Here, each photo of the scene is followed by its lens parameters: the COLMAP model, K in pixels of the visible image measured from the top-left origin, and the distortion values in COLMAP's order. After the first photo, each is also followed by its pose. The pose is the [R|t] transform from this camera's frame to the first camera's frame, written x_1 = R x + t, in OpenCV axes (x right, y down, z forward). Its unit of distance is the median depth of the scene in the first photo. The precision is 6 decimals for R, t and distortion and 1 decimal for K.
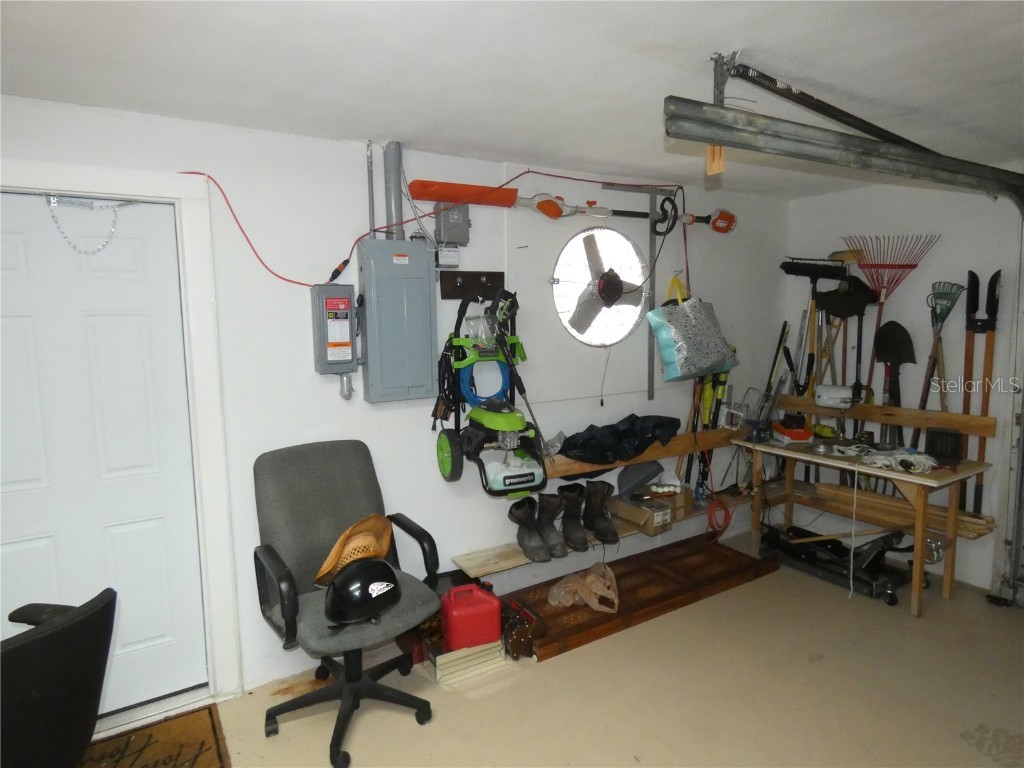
lens RADIAL K [[610.2, 0, 513.8], [0, 610.2, 376.7], [0, 0, 1]] dist [0.002715, 0.001052]
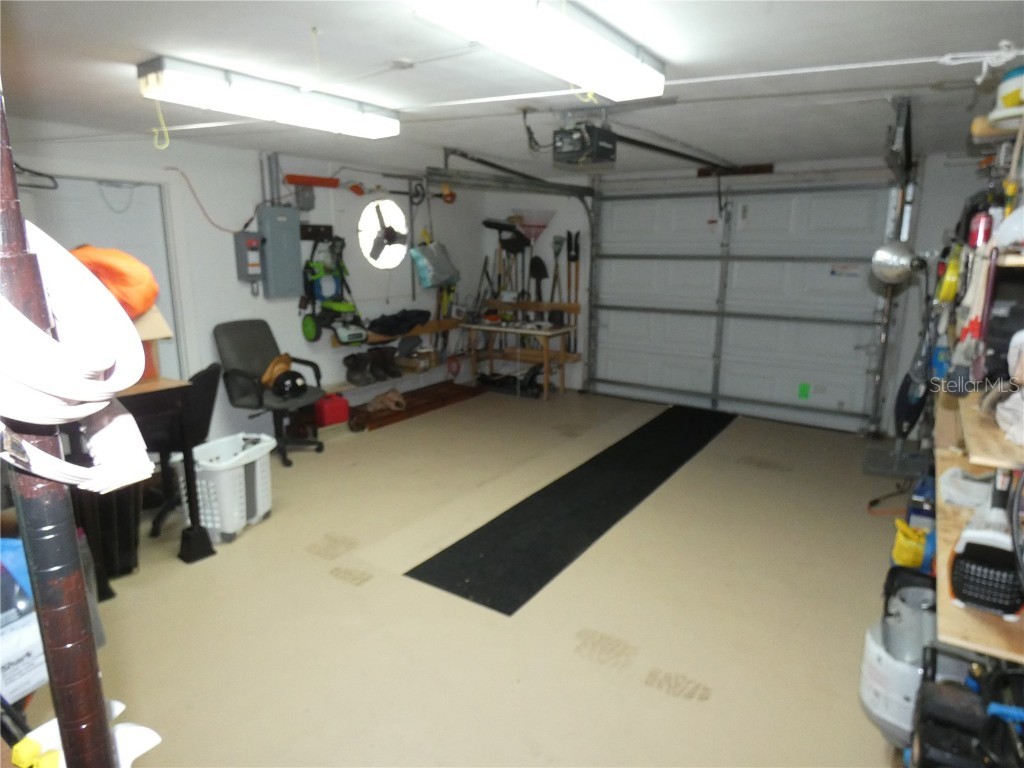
lens RADIAL K [[610.2, 0, 513.8], [0, 610.2, 376.7], [0, 0, 1]] dist [0.002715, 0.001052]
pose [[0.909506, -0.072179, 0.409376, -0.264903], [0.030106, 0.993661, 0.108310, 0.079858], [-0.414599, -0.086184, 0.905914, -0.771811]]
